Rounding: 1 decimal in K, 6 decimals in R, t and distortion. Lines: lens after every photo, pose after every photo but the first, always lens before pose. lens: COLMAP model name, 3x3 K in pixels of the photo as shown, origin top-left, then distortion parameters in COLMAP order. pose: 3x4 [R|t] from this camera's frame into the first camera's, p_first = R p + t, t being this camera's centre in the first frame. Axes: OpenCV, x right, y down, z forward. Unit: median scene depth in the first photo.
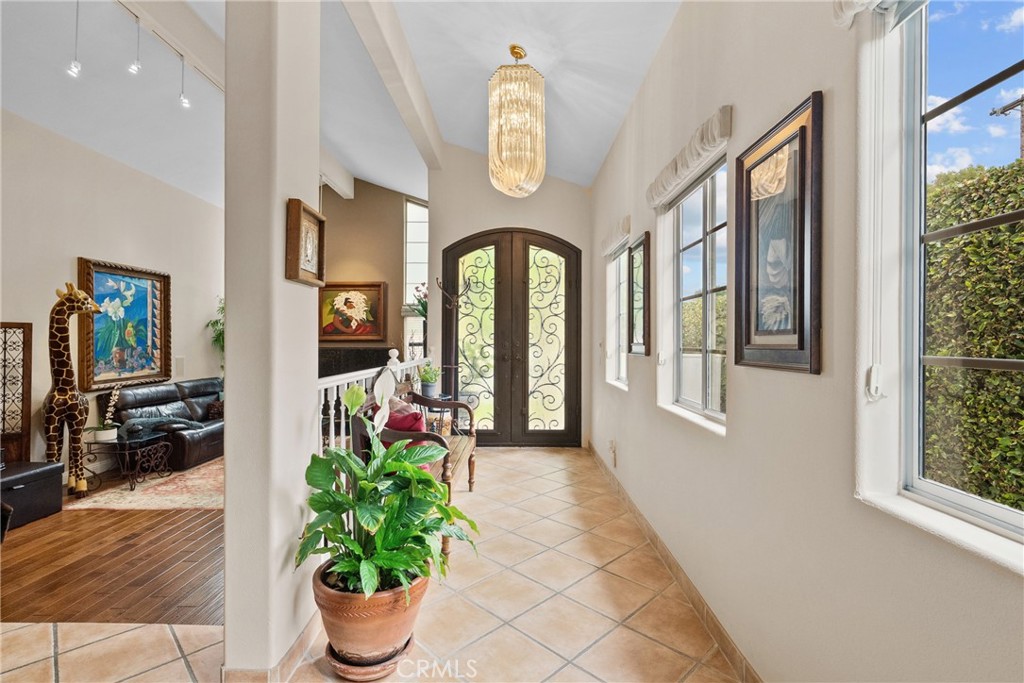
lens RADIAL K [[471.8, 0, 504.9], [0, 471.8, 339.6], [0, 0, 1]] dist [-0.006002, 0.004270]
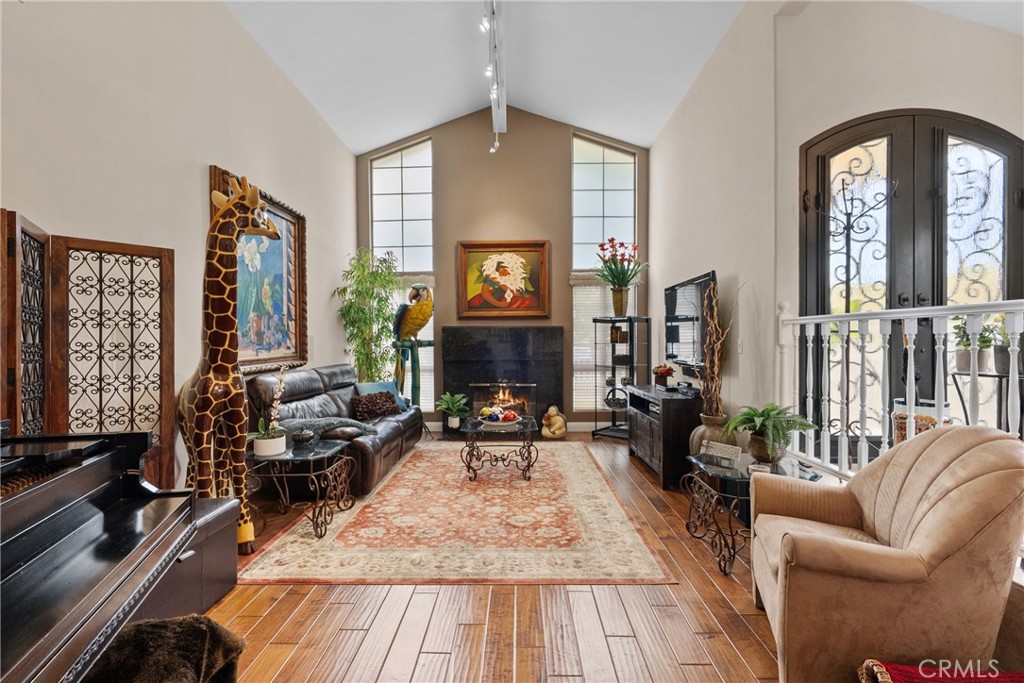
lens RADIAL K [[471.8, 0, 507.0], [0, 471.8, 345.1], [0, 0, 1]] dist [-0.006002, 0.004270]
pose [[0.999921, -0.003604, -0.012072, -0.480785], [0.003740, 0.999930, 0.011268, 0.059110], [0.012031, -0.011313, 0.999864, 0.354061]]
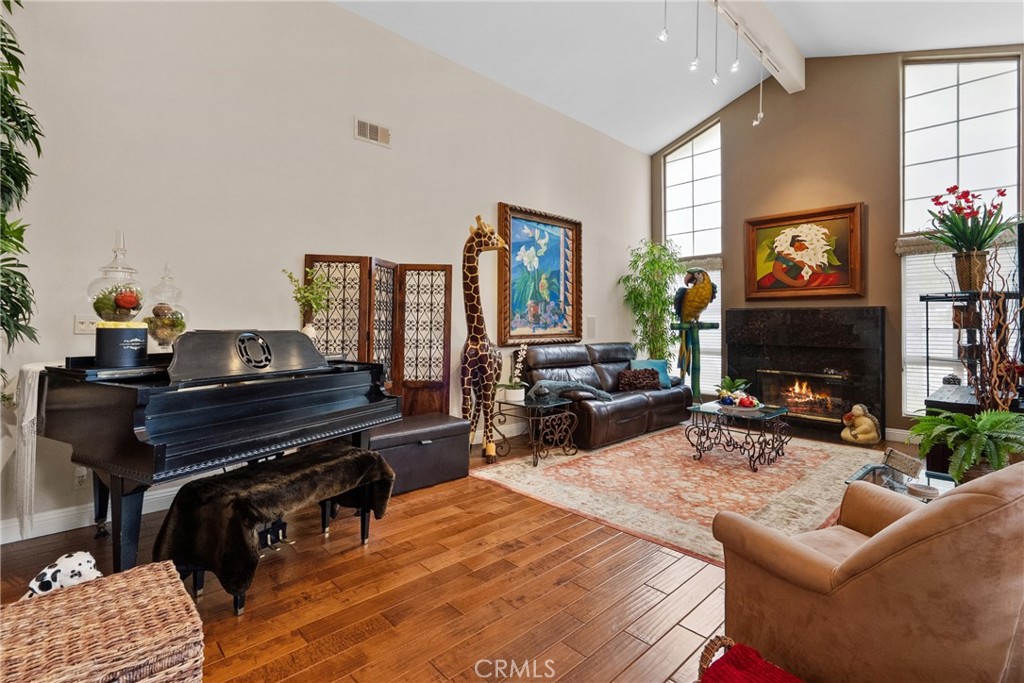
lens RADIAL K [[471.8, 0, 513.9], [0, 471.8, 318.5], [0, 0, 1]] dist [-0.006002, 0.004270]
pose [[0.701886, -0.002178, -0.712286, -0.204836], [-0.005914, 0.999943, -0.008885, 0.062547], [0.712265, 0.010449, 0.701833, 0.349123]]
